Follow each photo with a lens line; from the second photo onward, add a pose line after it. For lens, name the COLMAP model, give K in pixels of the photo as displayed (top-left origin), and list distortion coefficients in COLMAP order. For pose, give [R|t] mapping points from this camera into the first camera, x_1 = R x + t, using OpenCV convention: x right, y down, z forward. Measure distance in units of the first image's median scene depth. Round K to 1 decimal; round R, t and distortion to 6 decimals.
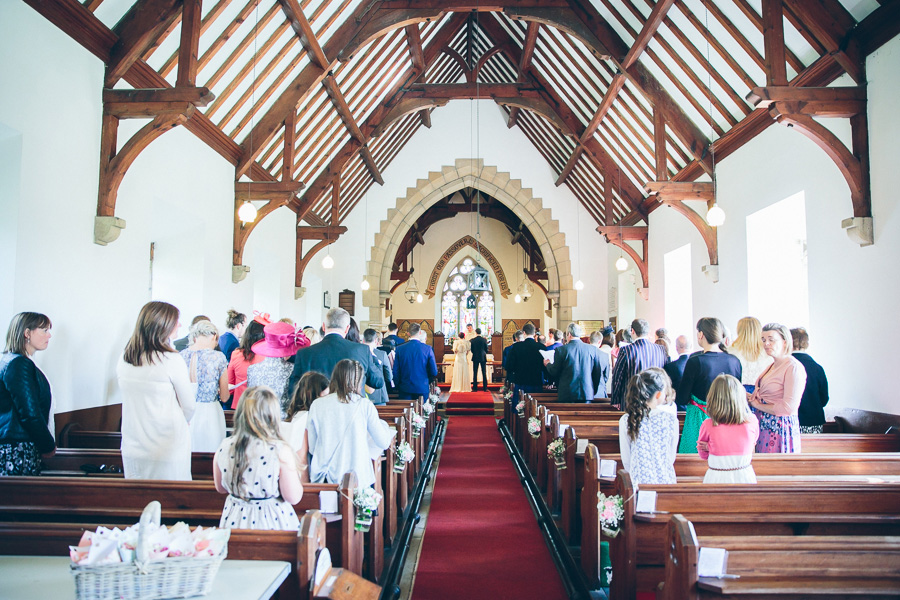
lens RADIAL K [[770.6, 0, 436.8], [0, 770.6, 305.1], [0, 0, 1]] dist [-0.011940, 0.012259]
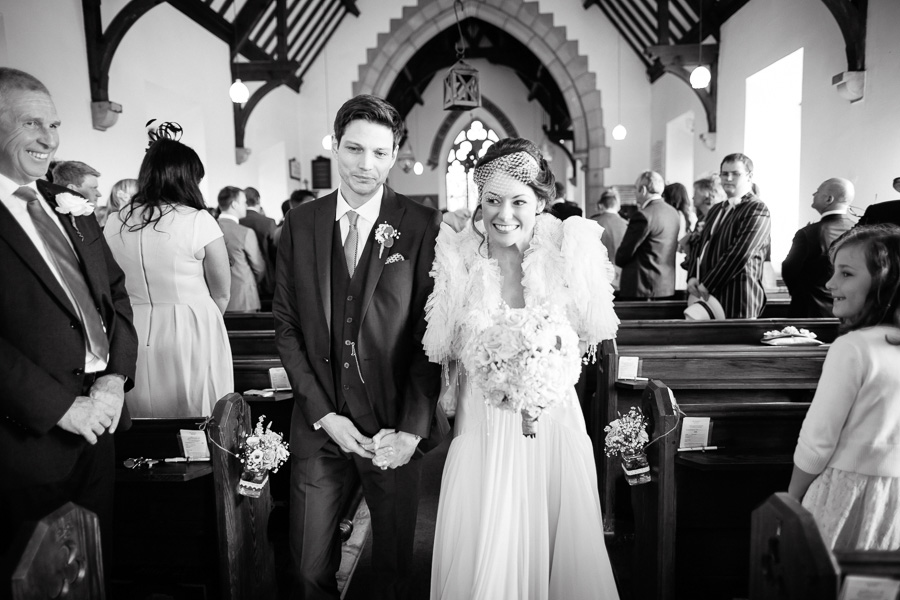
lens RADIAL K [[770.6, 0, 436.8], [0, 770.6, 305.1], [0, 0, 1]] dist [-0.011940, 0.012259]
pose [[0.999320, -0.025226, -0.026875, 0.019860], [0.028994, 0.988173, 0.150578, 0.015071], [0.022759, -0.151255, 0.988233, 0.181886]]
